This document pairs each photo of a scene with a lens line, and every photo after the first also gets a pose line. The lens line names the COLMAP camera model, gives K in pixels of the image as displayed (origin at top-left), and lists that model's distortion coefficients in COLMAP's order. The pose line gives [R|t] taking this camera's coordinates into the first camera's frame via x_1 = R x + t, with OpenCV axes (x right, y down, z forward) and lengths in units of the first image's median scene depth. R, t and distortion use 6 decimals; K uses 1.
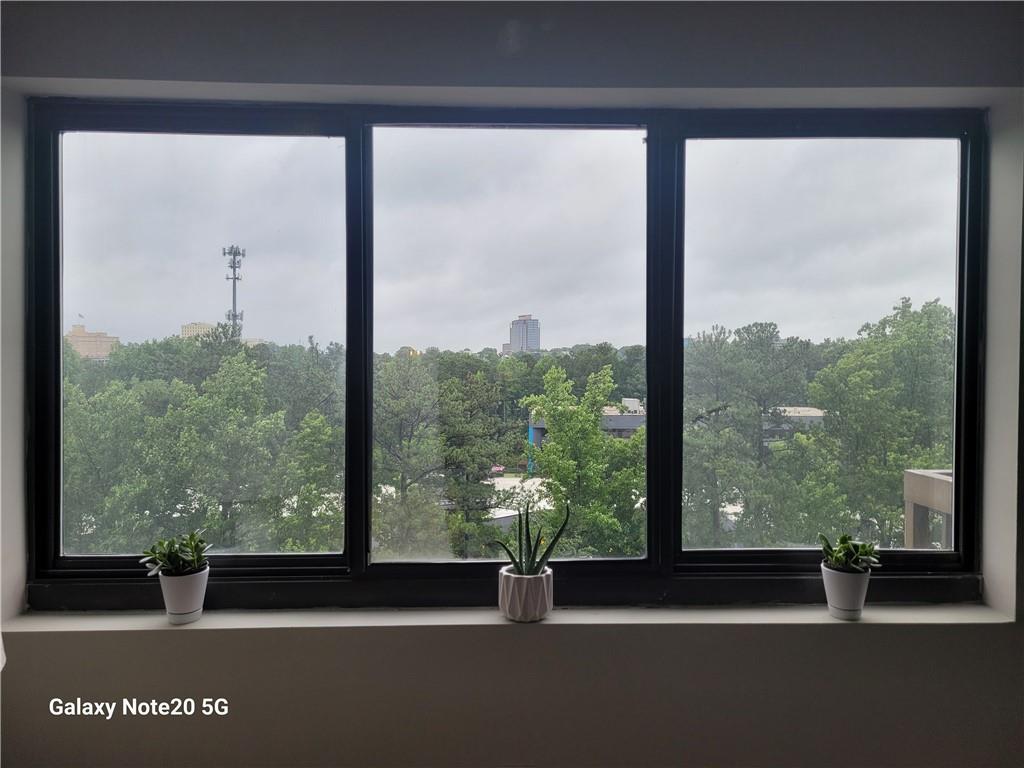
lens RADIAL K [[769.4, 0, 521.0], [0, 769.4, 373.2], [0, 0, 1]] dist [0.067038, -0.050650]
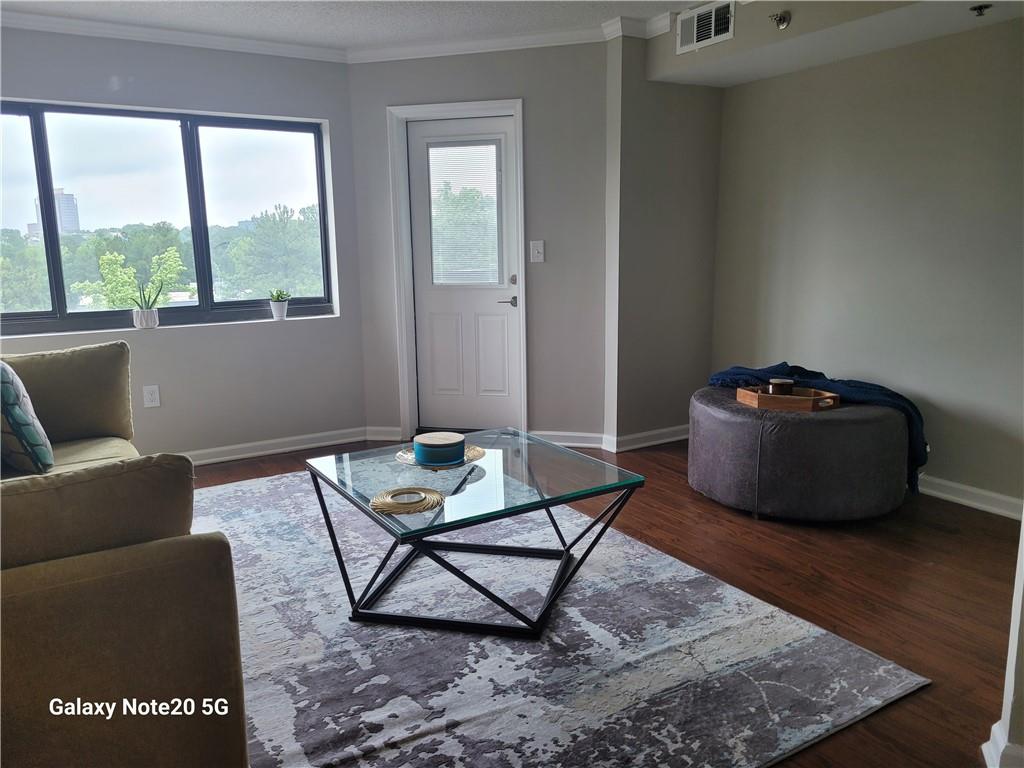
lens RADIAL K [[769.4, 0, 507.4], [0, 769.4, 378.5], [0, 0, 1]] dist [0.067038, -0.050650]
pose [[0.869111, -0.103838, 0.483594, -0.196940], [0.025812, 0.985905, 0.165304, 0.086588], [-0.493943, -0.131185, 0.859541, -1.586168]]
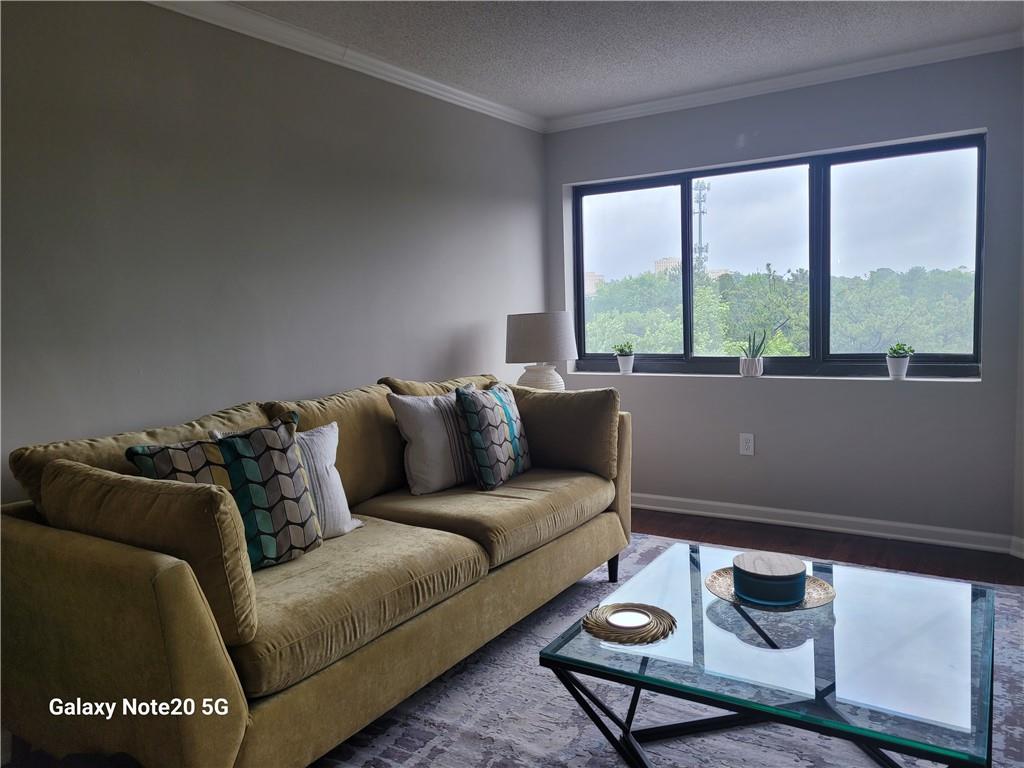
lens RADIAL K [[769.4, 0, 521.9], [0, 769.4, 370.6], [0, 0, 1]] dist [0.067038, -0.050650]
pose [[0.834408, 0.015109, -0.550940, 0.697290], [0.033281, 0.996419, 0.077730, 0.075177], [0.550141, -0.083194, 0.830917, -1.340900]]
